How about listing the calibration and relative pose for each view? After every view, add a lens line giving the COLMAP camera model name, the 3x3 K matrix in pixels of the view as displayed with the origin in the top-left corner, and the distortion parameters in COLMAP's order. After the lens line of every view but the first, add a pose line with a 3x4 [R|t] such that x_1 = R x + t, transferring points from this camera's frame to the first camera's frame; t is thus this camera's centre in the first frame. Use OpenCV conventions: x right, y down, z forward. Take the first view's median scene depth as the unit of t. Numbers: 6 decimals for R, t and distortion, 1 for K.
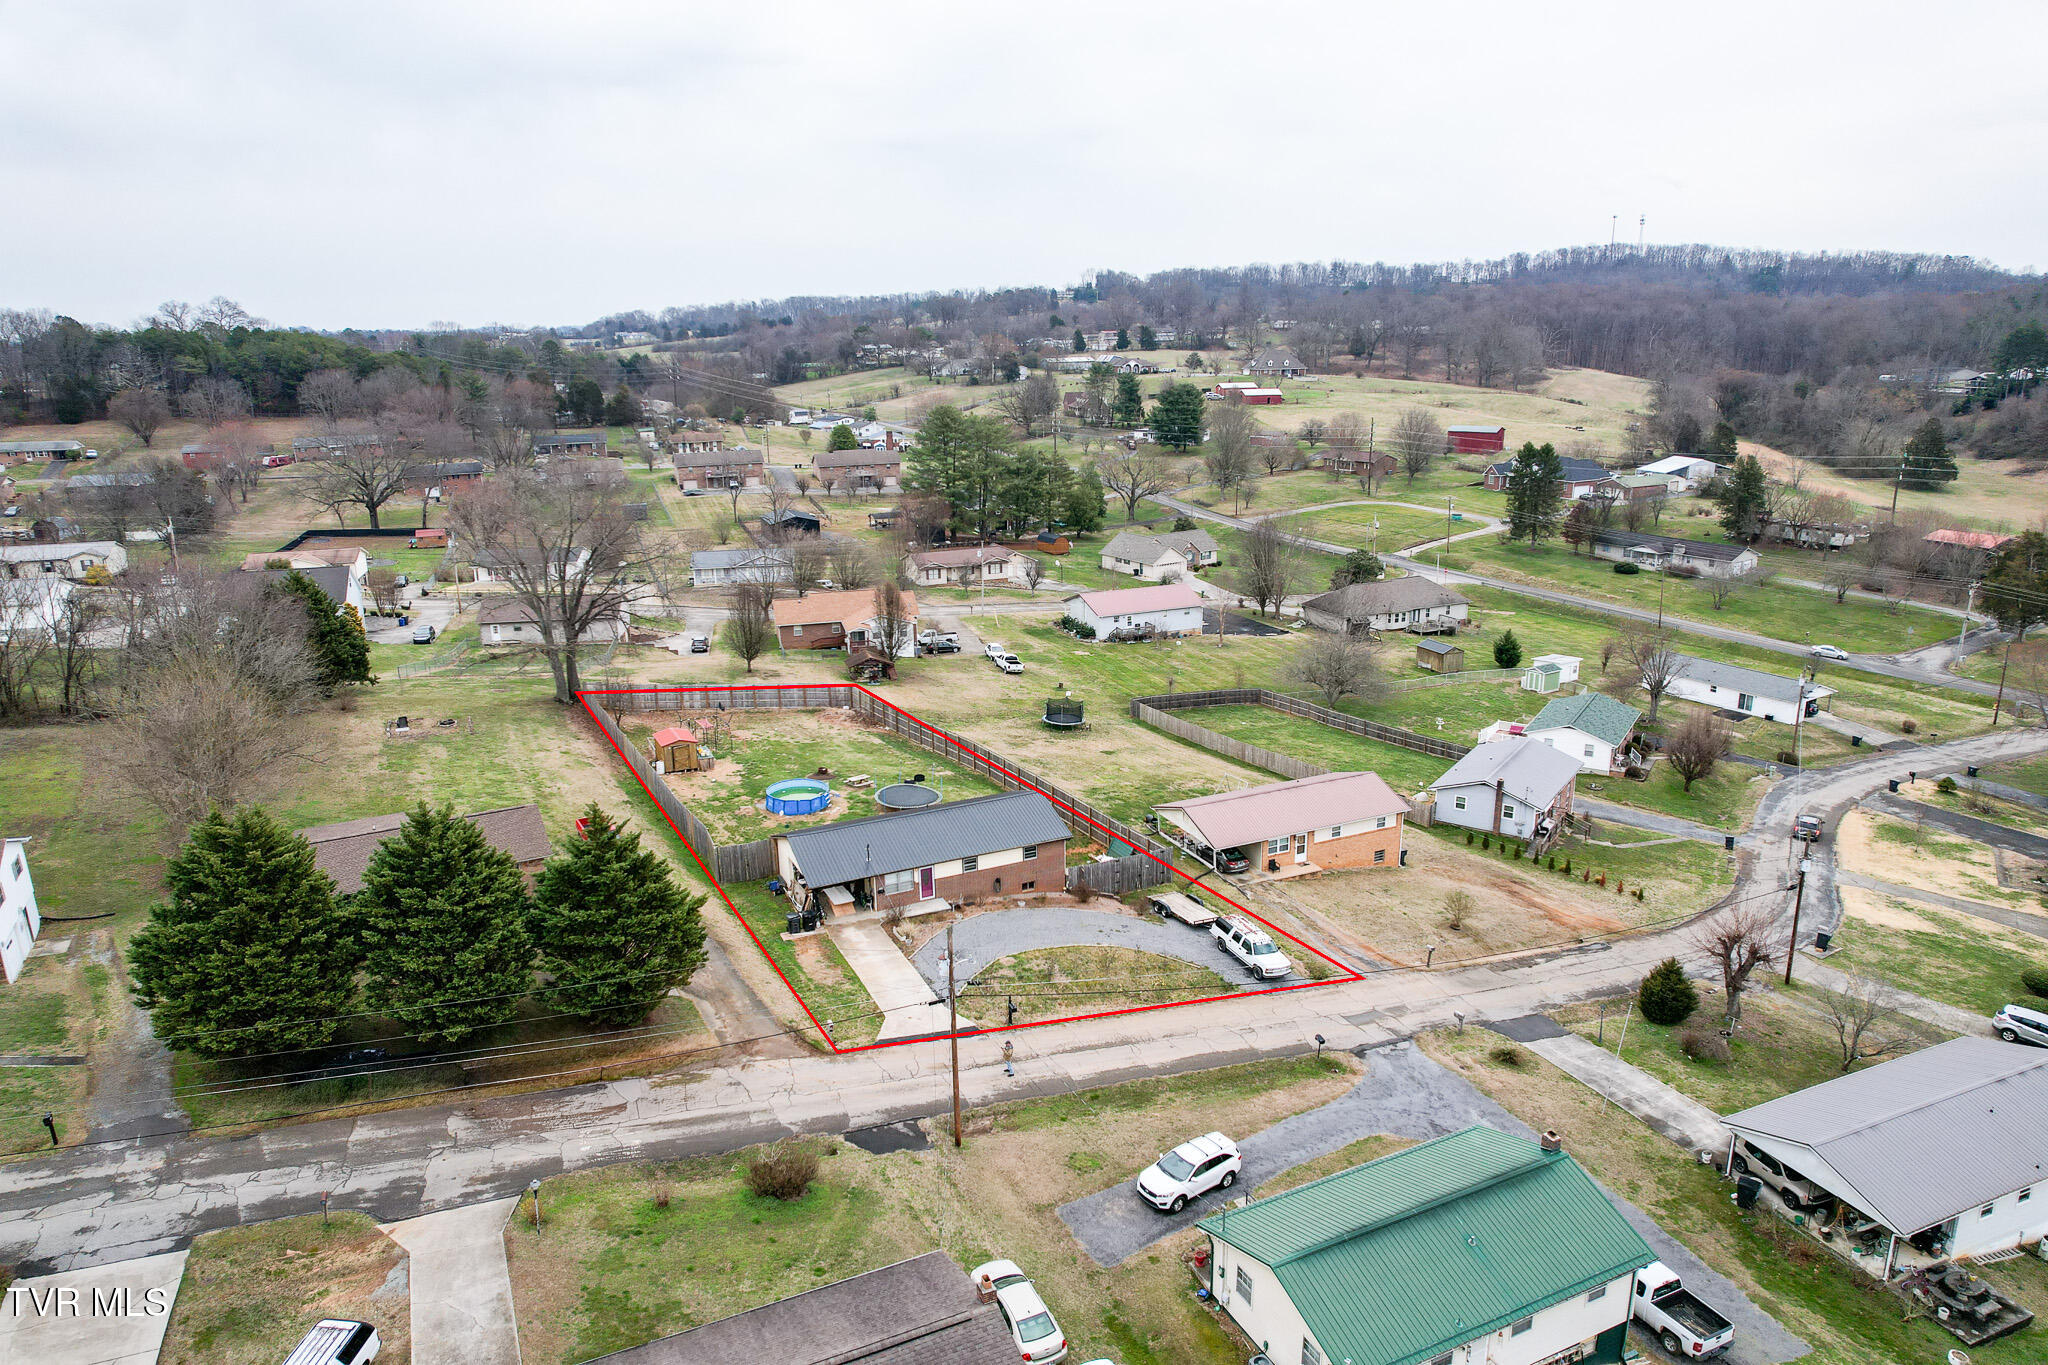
lens RADIAL K [[1307.5, 0, 1024.0], [0, 1307.5, 682.5], [0, 0, 1]] dist [-0.066973, 0.058516]
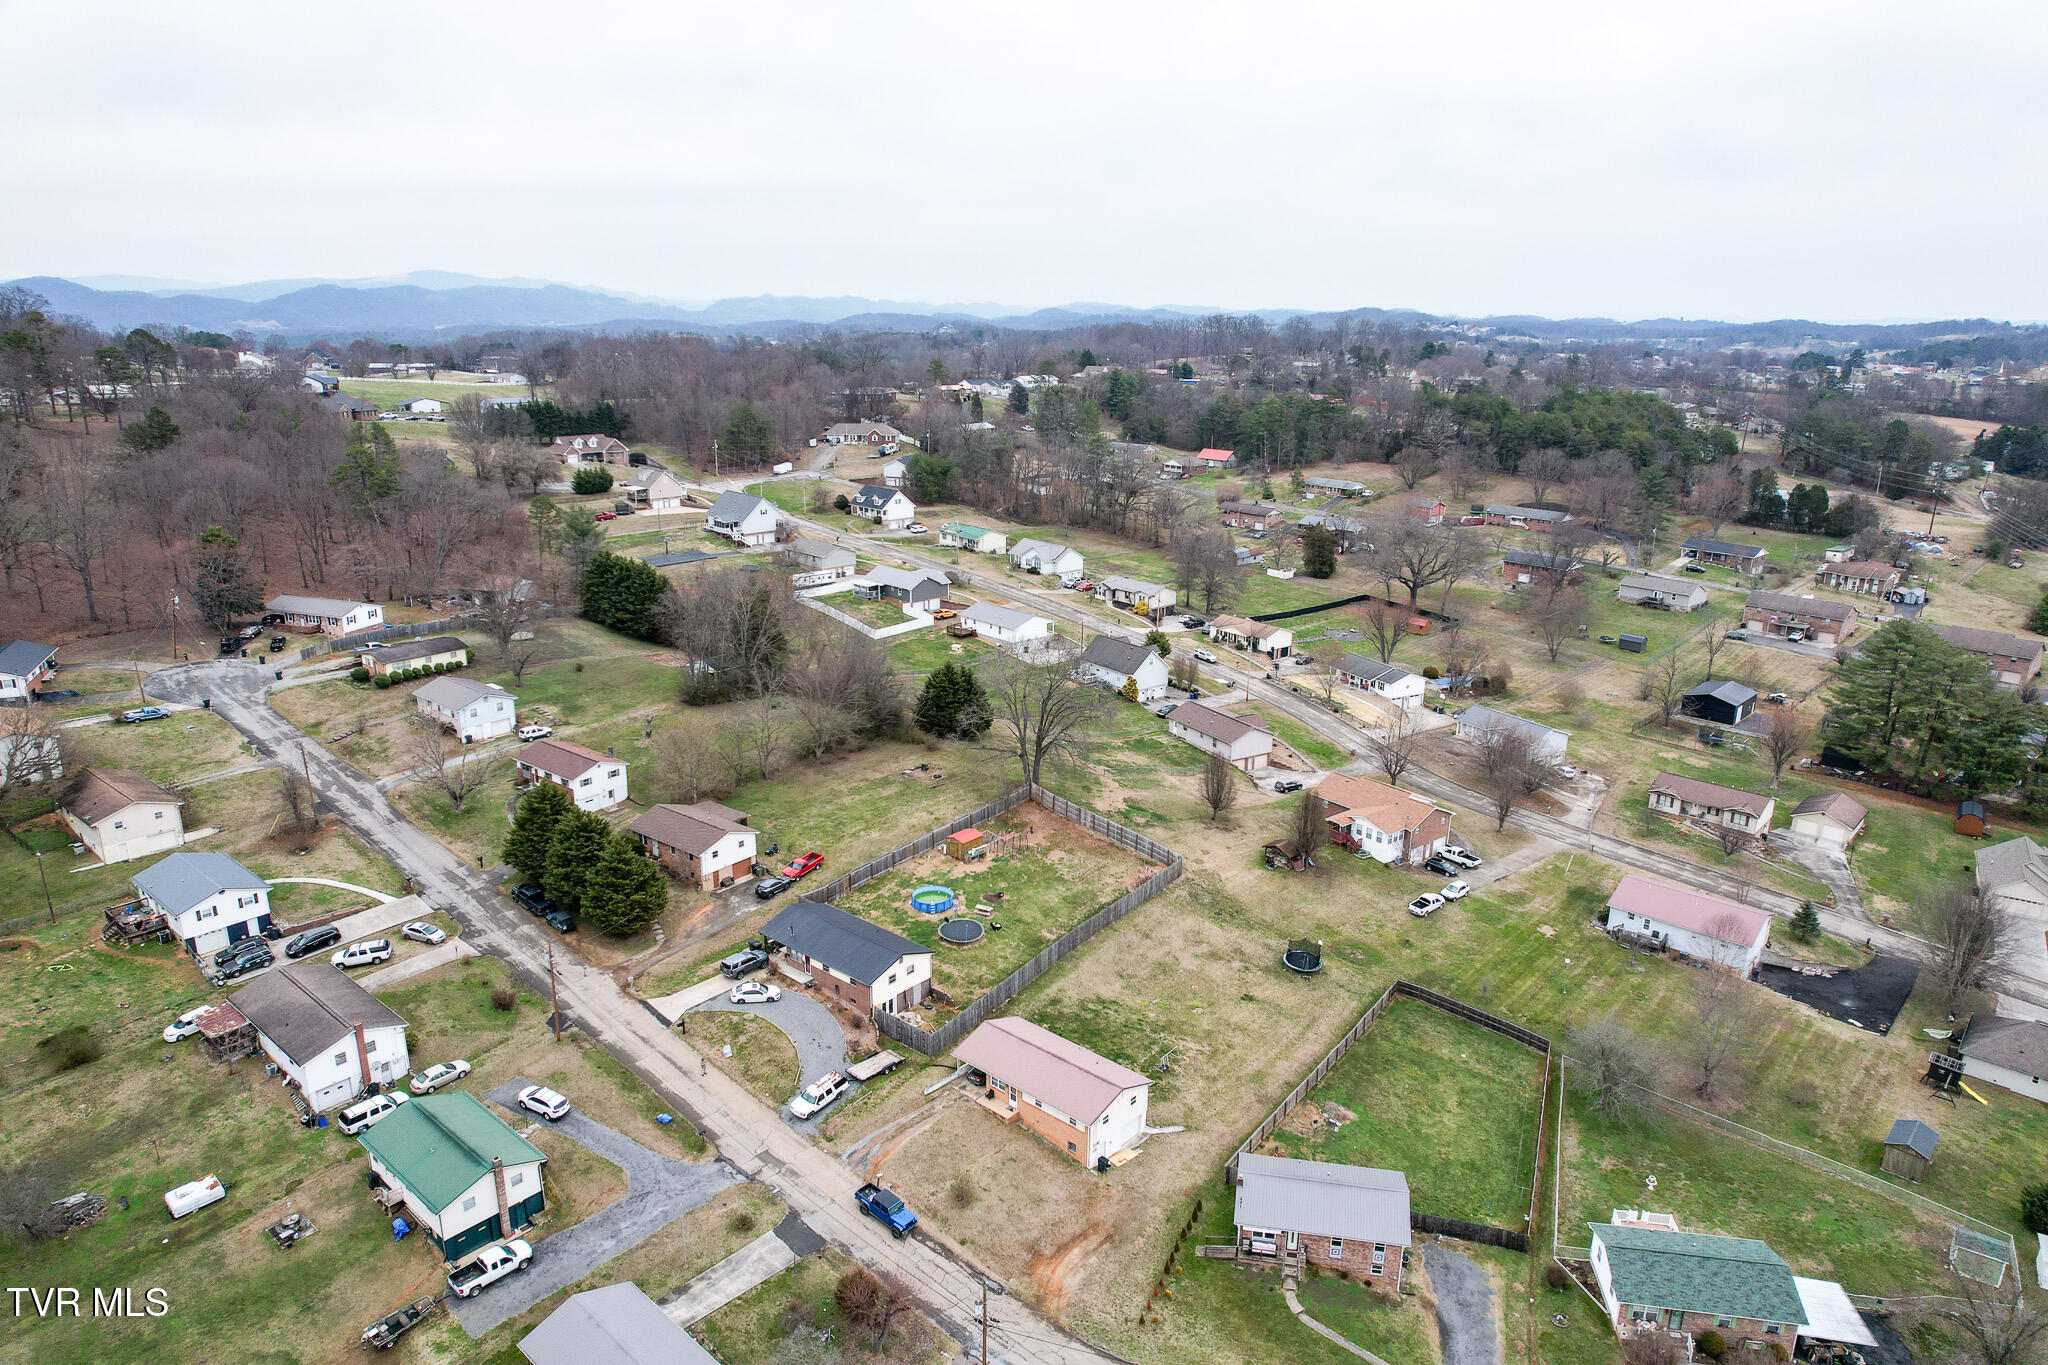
lens RADIAL K [[1307.5, 0, 1024.0], [0, 1307.5, 682.5], [0, 0, 1]] dist [-0.066973, 0.058516]
pose [[0.410604, 0.273806, -0.869733, 1.449538], [-0.257093, 0.949913, 0.177673, -0.580773], [0.874819, 0.150649, 0.460432, 0.438313]]
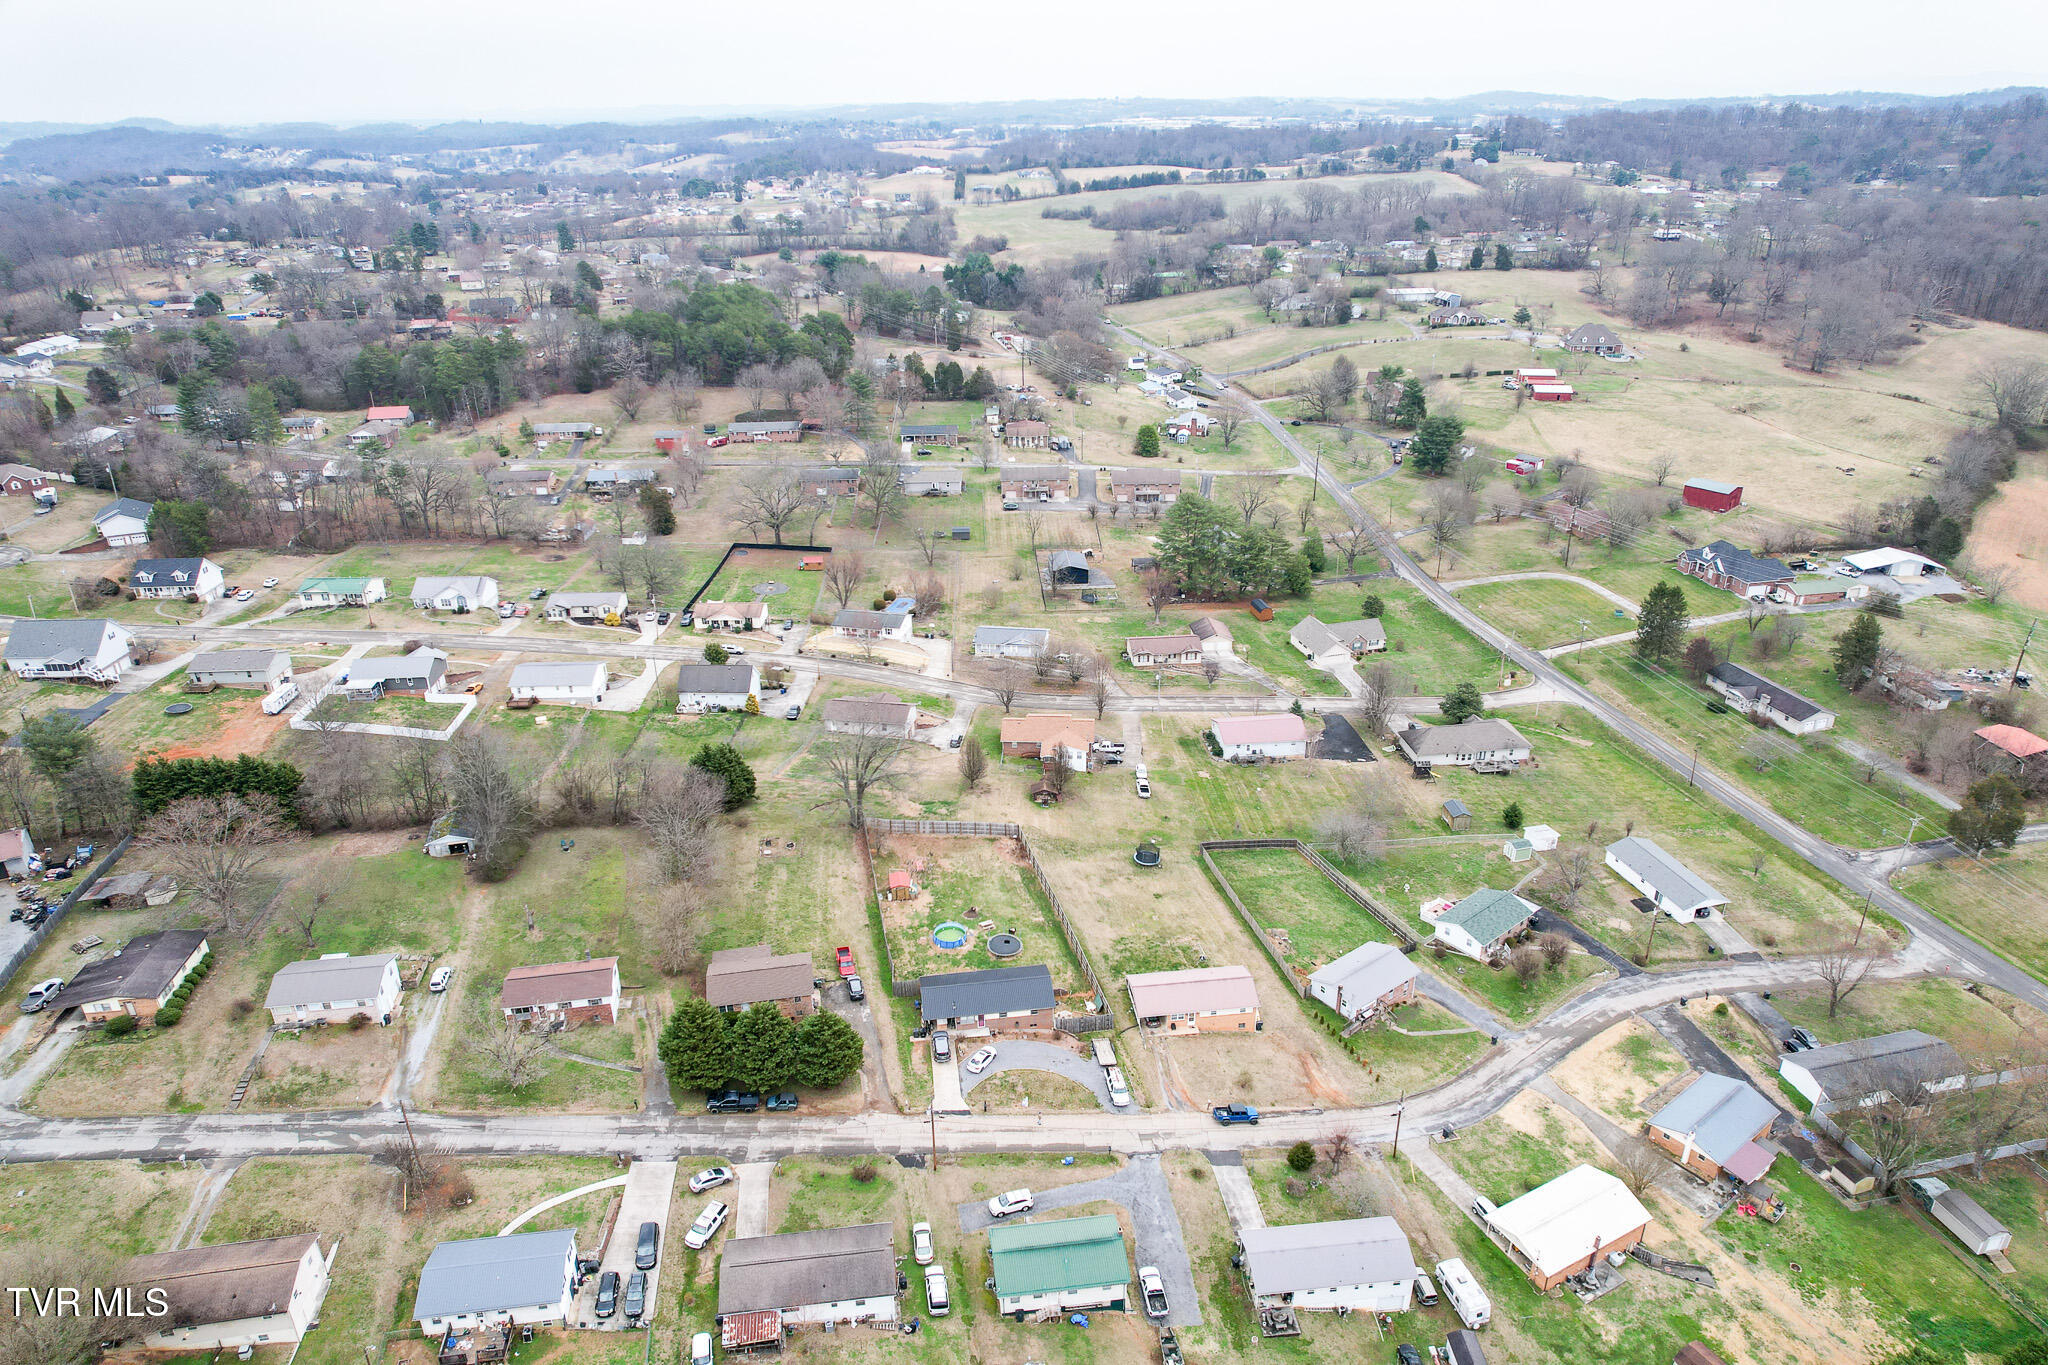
lens RADIAL K [[1307.5, 0, 1024.0], [0, 1307.5, 682.5], [0, 0, 1]] dist [-0.066973, 0.058516]
pose [[0.953678, 0.125223, -0.273527, 0.523445], [-0.079481, 0.981821, 0.172365, -0.789267], [0.290139, -0.142641, 0.946295, -0.943089]]
